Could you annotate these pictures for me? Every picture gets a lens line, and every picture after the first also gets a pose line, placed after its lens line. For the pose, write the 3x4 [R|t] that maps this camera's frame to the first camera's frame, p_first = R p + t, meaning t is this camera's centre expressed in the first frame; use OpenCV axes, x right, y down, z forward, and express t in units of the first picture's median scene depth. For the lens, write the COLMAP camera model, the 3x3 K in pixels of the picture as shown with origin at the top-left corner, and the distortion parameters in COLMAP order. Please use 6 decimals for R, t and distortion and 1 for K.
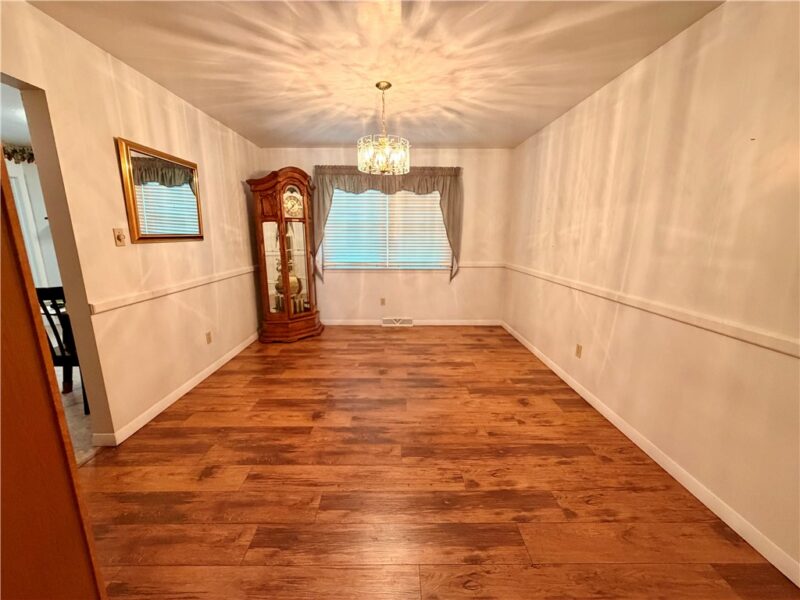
lens RADIAL K [[322.5, 0, 400.0], [0, 322.5, 300.0], [0, 0, 1]] dist [0.000399, -0.000218]
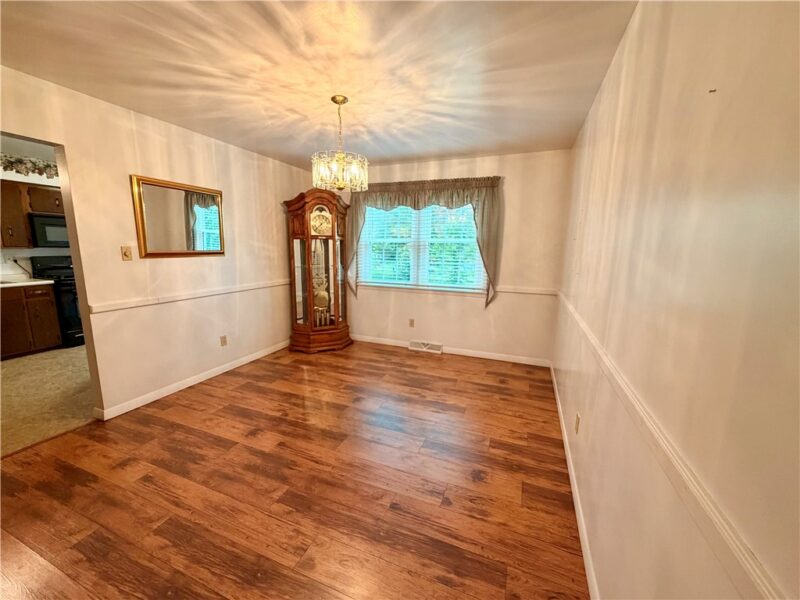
lens RADIAL K [[322.5, 0, 400.0], [0, 322.5, 300.0], [0, 0, 1]] dist [0.000399, -0.000218]
pose [[0.922549, 0.073822, -0.378752, 0.394753], [-0.089584, 0.995687, -0.024137, -0.052862], [0.375337, 0.056198, 0.925183, 0.167385]]
